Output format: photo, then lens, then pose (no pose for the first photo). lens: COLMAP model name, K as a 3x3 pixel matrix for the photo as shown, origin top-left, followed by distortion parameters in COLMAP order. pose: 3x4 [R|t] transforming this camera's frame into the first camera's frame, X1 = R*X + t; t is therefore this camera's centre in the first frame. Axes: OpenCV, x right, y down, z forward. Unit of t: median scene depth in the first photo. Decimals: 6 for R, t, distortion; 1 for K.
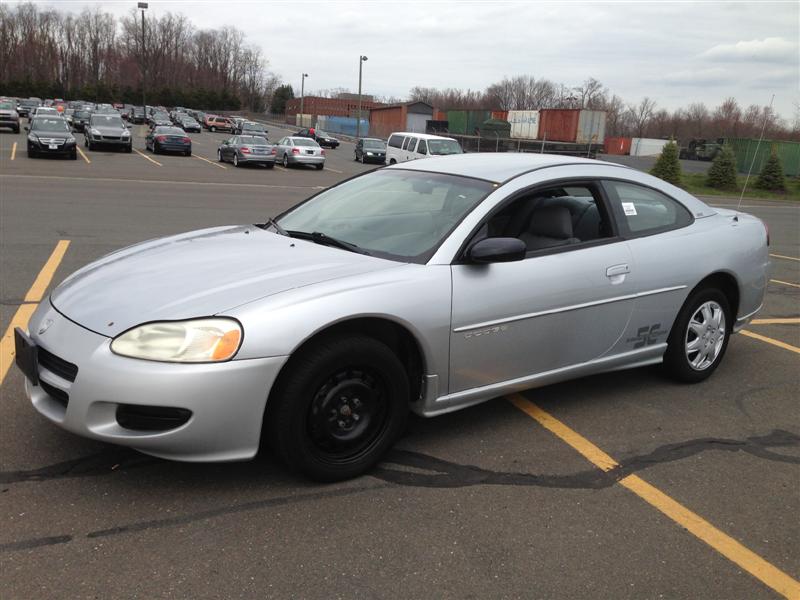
lens RADIAL K [[718.3, 0, 400.0], [0, 718.3, 300.0], [0, 0, 1]] dist [0.133032, -0.203789]
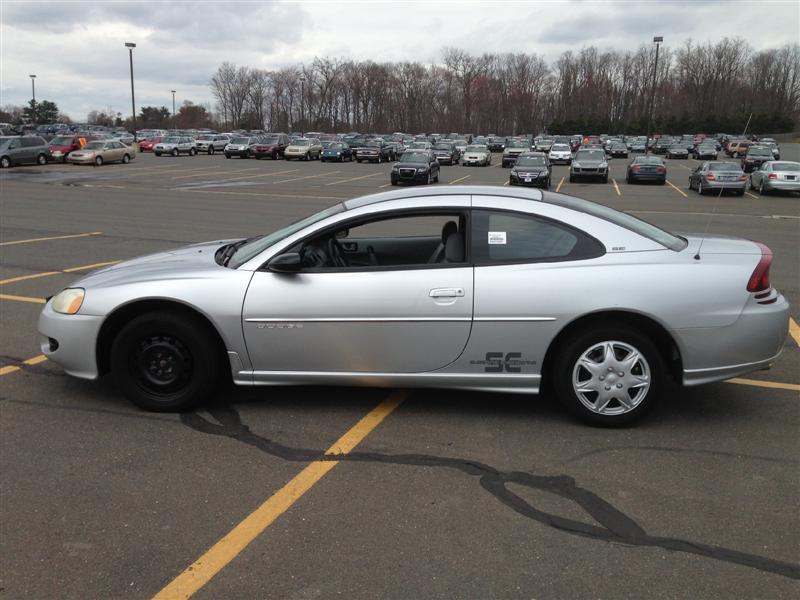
lens RADIAL K [[718.3, 0, 400.0], [0, 718.3, 300.0], [0, 0, 1]] dist [0.133032, -0.203789]
pose [[0.764233, 0.090860, -0.638507, 0.813188], [-0.115271, 0.993328, 0.003383, -0.022527], [0.634555, 0.071016, 0.769608, 0.114797]]
